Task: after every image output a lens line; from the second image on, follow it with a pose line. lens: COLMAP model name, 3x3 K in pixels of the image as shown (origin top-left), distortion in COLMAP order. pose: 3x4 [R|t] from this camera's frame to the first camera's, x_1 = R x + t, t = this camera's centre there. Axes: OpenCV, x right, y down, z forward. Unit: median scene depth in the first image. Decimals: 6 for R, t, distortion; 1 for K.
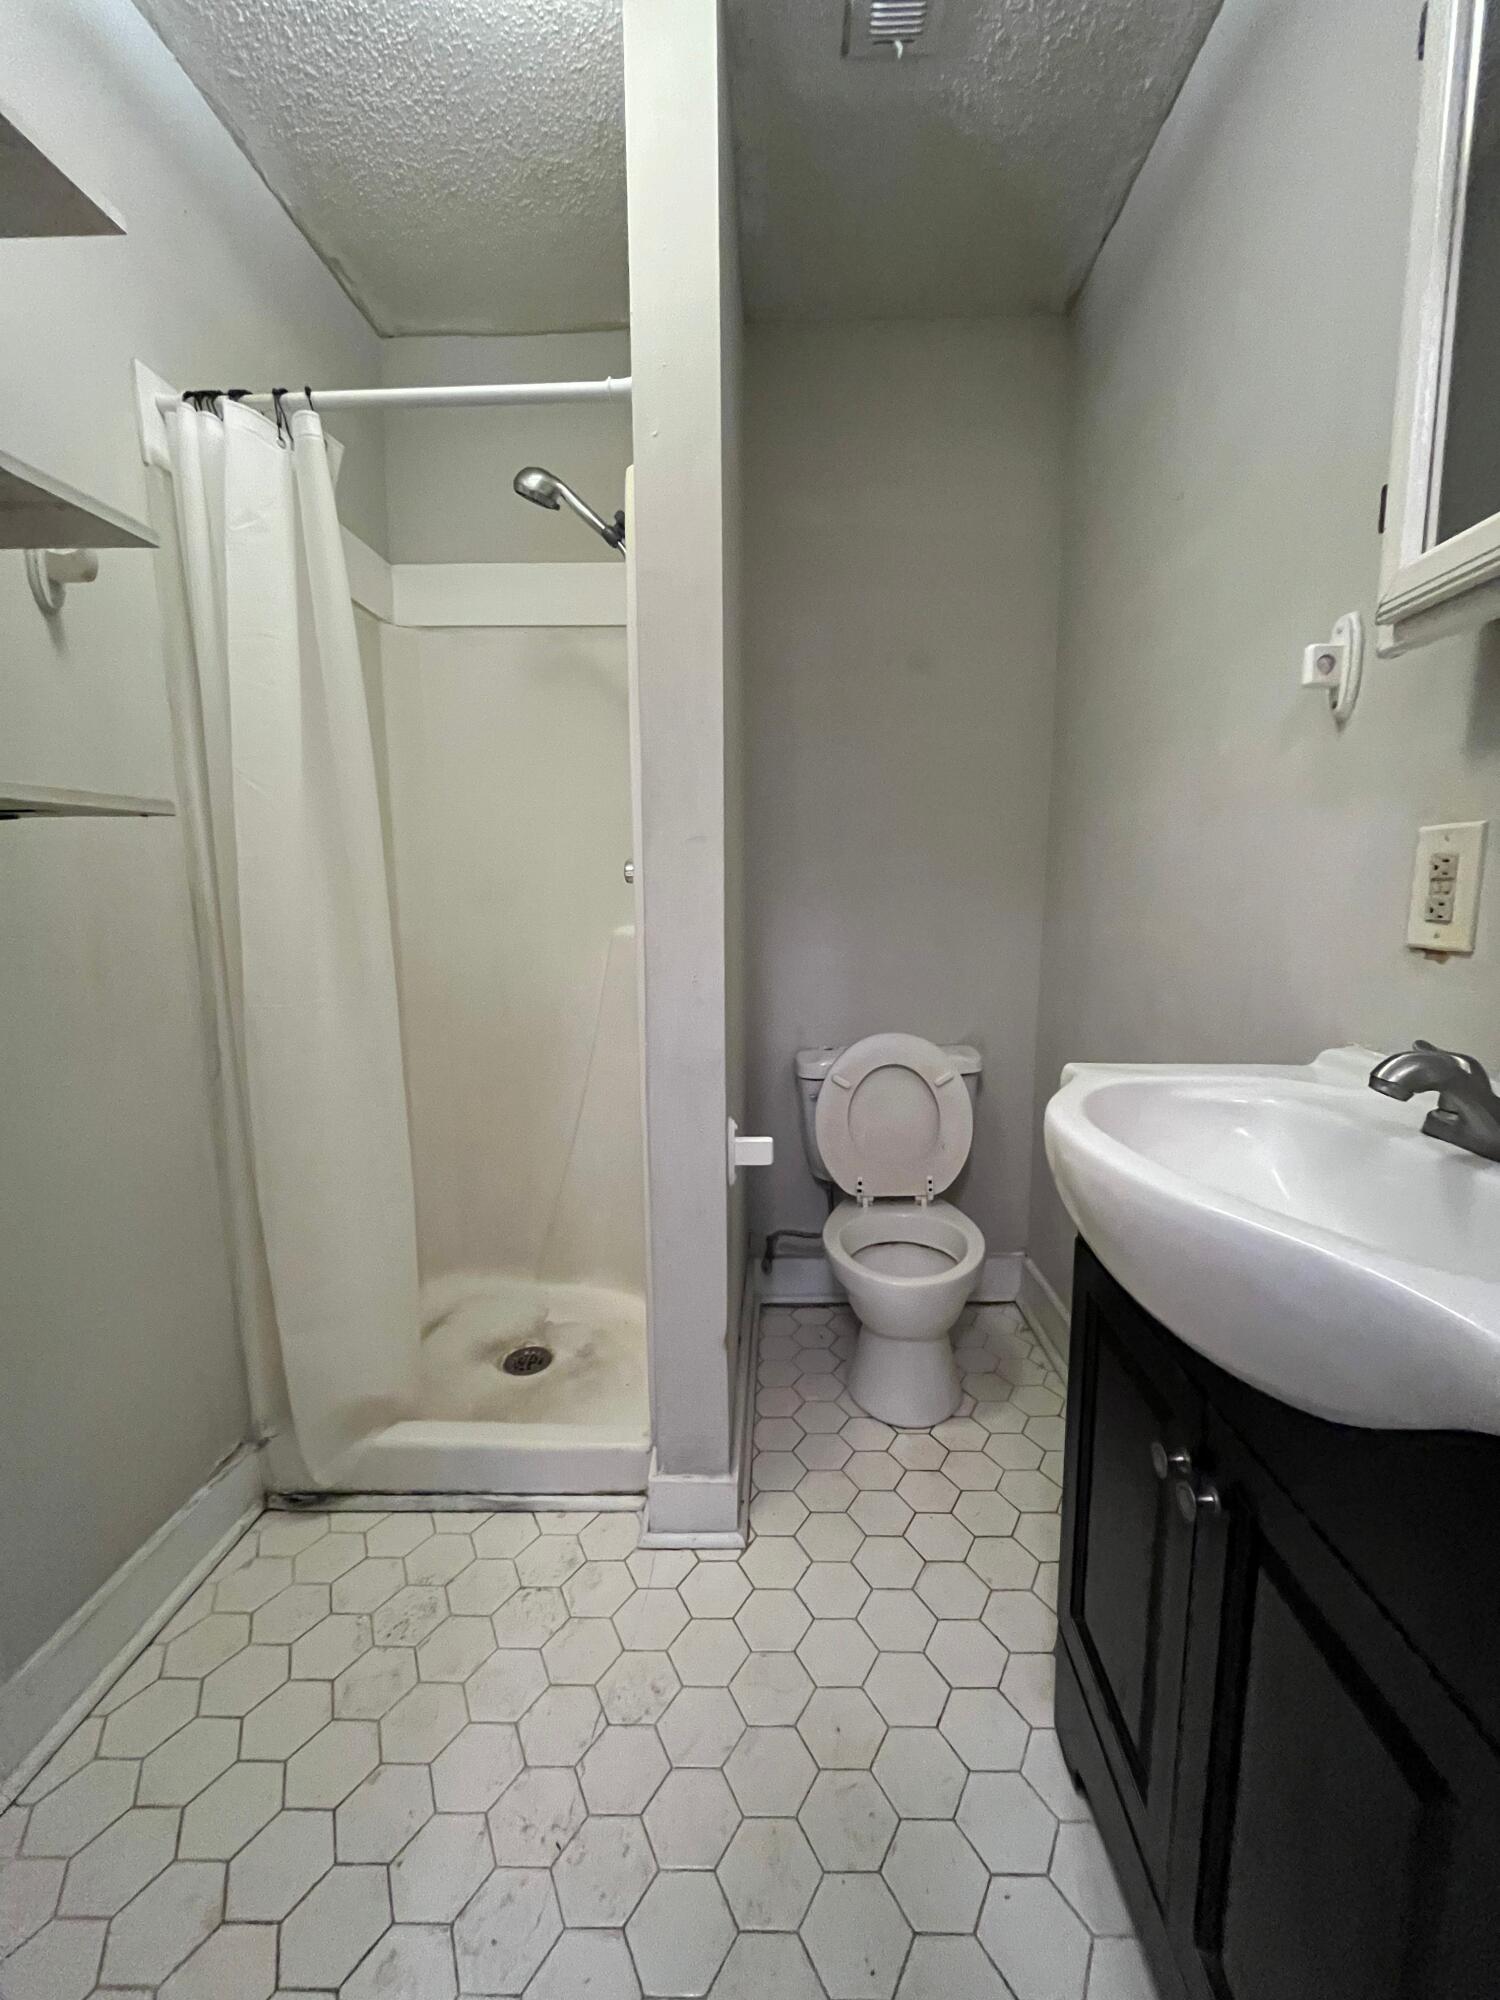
lens RADIAL K [[808.9, 0, 760.8], [0, 808.9, 1005.6], [0, 0, 1]] dist [-0.004695, -0.000134]
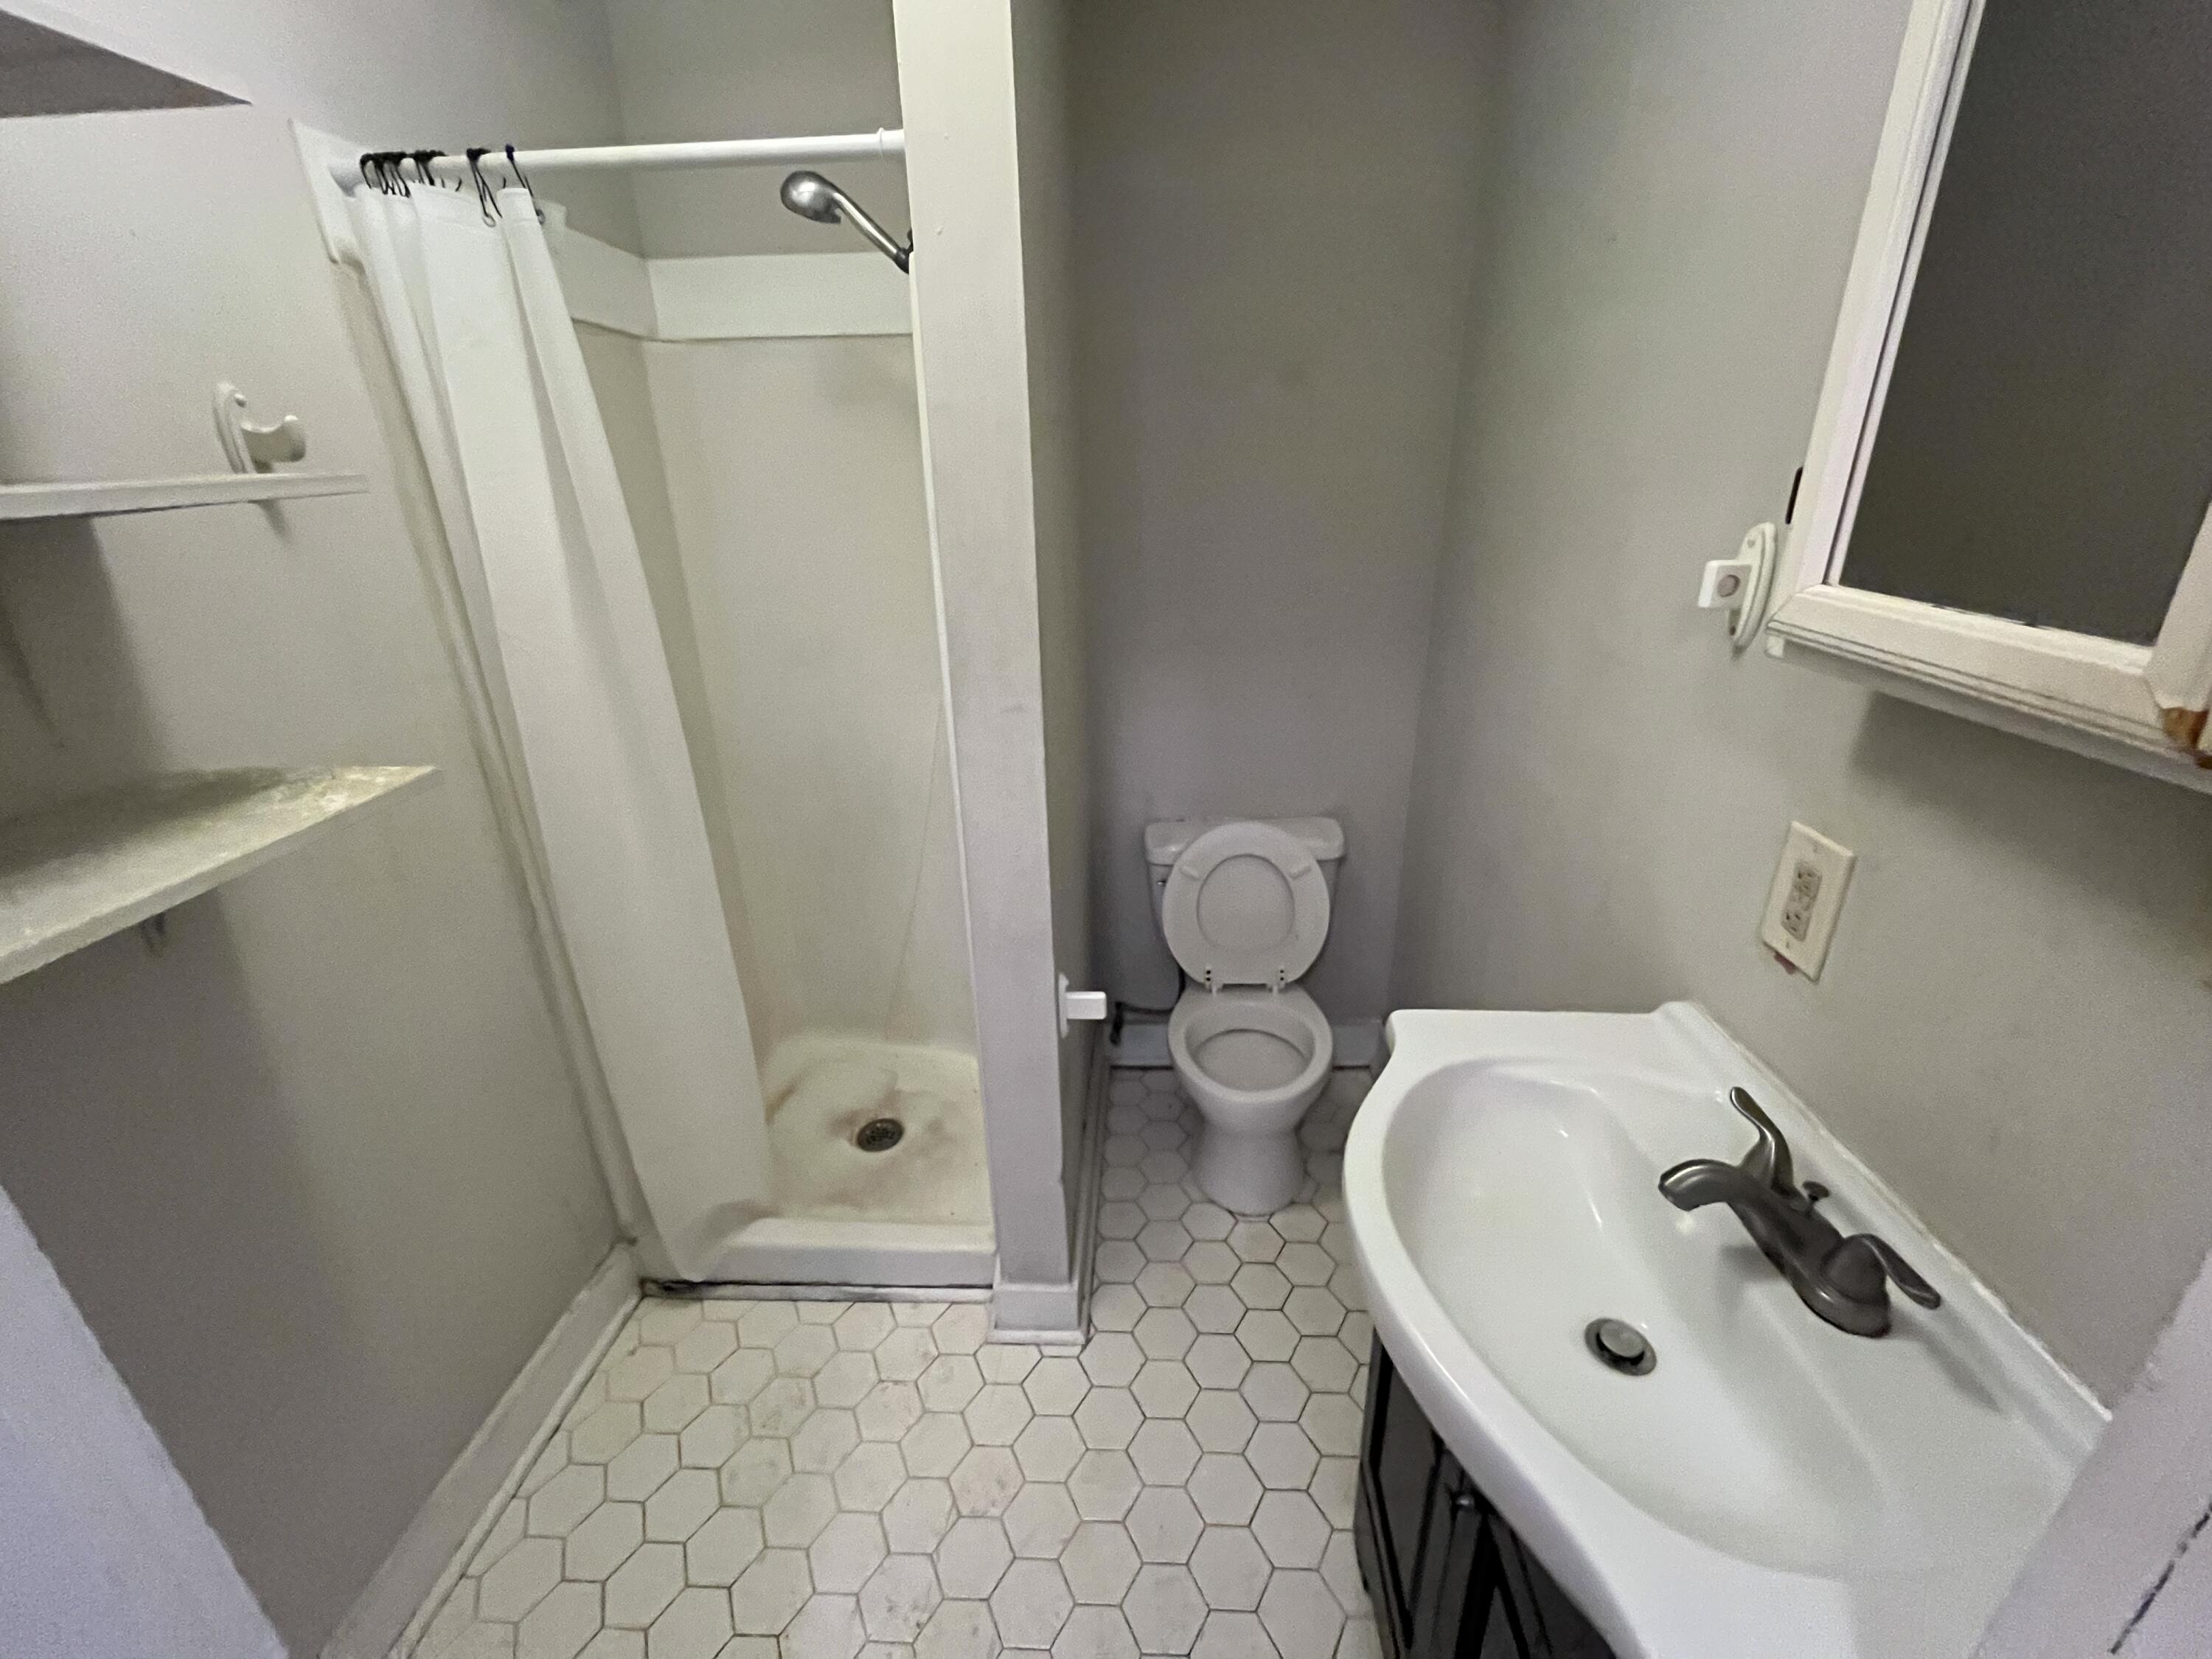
lens RADIAL K [[895.8, 0, 1104.2], [0, 895.8, 821.7], [0, 0, 1]] dist [-0.004582, 0.000379]
pose [[0.999403, -0.004755, -0.034210, 0.053417], [0.012497, 0.973146, 0.229847, -0.299308], [0.032198, -0.230138, 0.972625, 0.002369]]
